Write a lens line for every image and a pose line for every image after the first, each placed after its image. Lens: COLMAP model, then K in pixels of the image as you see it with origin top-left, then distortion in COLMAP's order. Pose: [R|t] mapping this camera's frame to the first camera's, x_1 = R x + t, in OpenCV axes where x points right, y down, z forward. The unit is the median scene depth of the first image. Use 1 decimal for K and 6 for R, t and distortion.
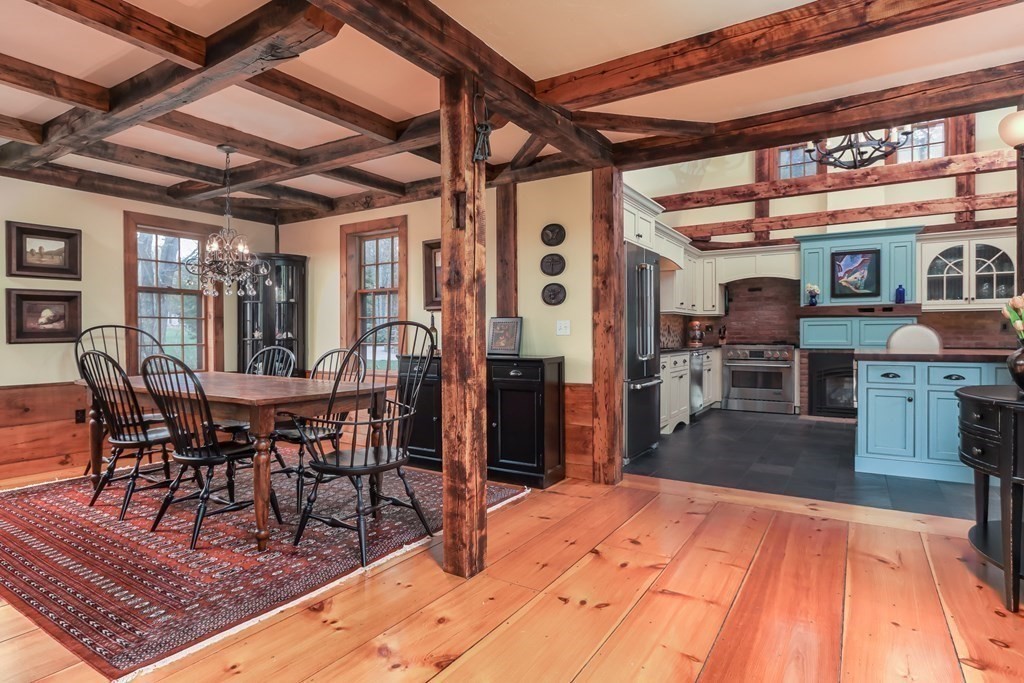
lens RADIAL K [[567.6, 0, 512.0], [0, 567.6, 341.5], [0, 0, 1]] dist [-0.014440, -0.000416]
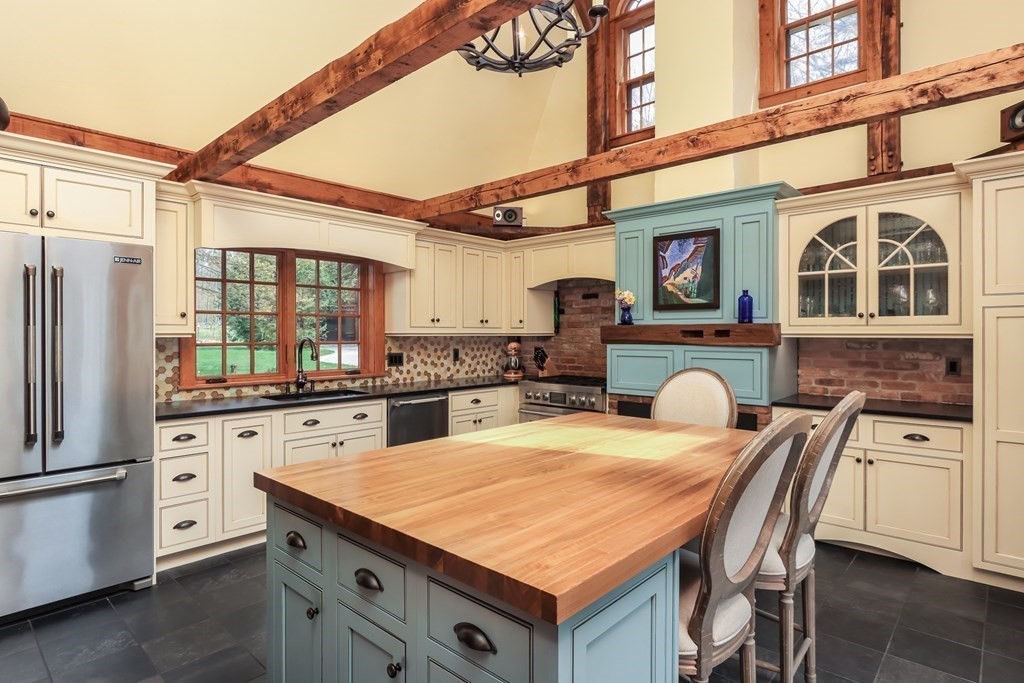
lens RADIAL K [[567.6, 0, 512.0], [0, 567.6, 341.5], [0, 0, 1]] dist [-0.014440, -0.000416]
pose [[0.983246, 0.008257, -0.182094, 0.537905], [-0.007886, 0.999965, 0.002760, -0.046309], [0.182110, -0.001278, 0.983277, 0.380716]]
